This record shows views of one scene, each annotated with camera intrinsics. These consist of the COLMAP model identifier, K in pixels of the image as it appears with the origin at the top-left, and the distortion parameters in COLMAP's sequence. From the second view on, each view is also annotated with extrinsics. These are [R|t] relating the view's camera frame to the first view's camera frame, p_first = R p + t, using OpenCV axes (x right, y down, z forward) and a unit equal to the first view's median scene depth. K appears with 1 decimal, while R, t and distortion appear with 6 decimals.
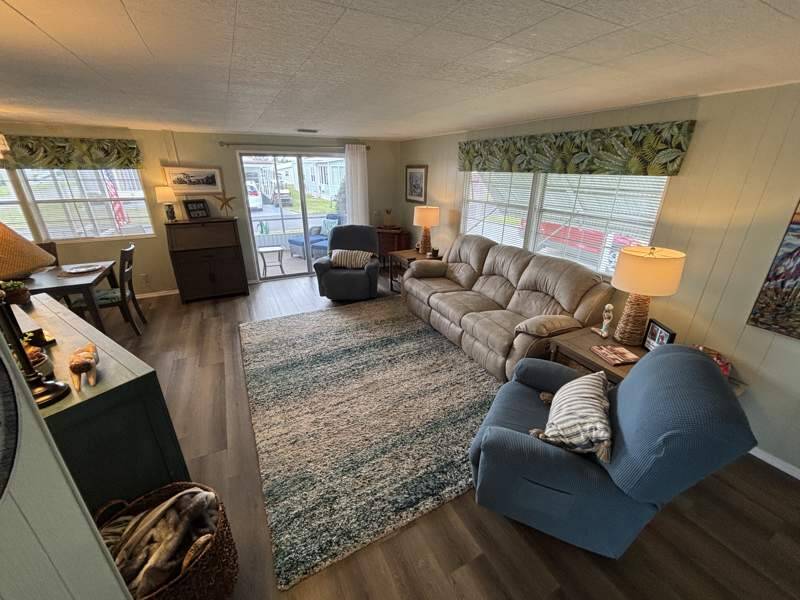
lens RADIAL K [[327.3, 0, 399.9], [0, 327.3, 297.7], [0, 0, 1]] dist [-0.000168, -0.000014]
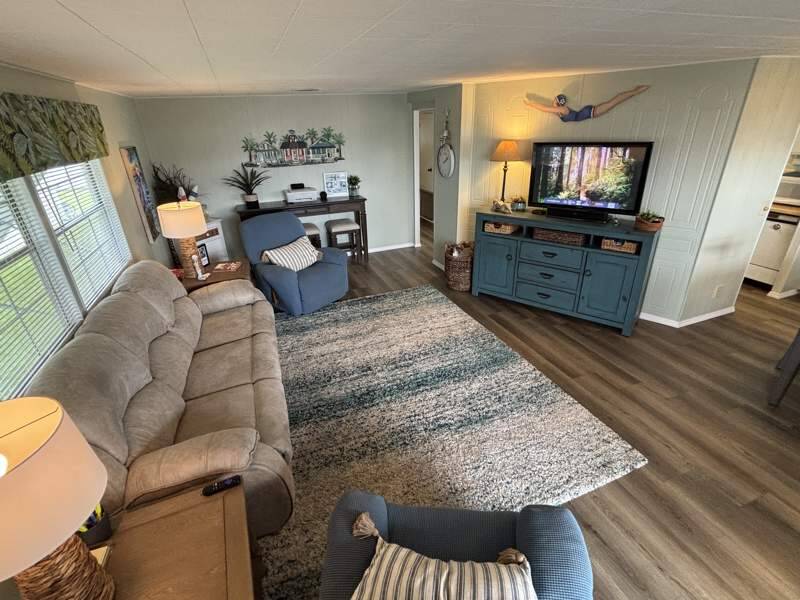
lens RADIAL K [[381.9, 0, 400.0], [0, 381.9, 299.2], [0, 0, 1]] dist [0.000780, 0.000065]
pose [[-0.994204, -0.018441, 0.105920, -0.213142], [0.064547, 0.685491, 0.725214, -0.648540], [-0.085981, 0.727848, -0.680327, 1.538035]]
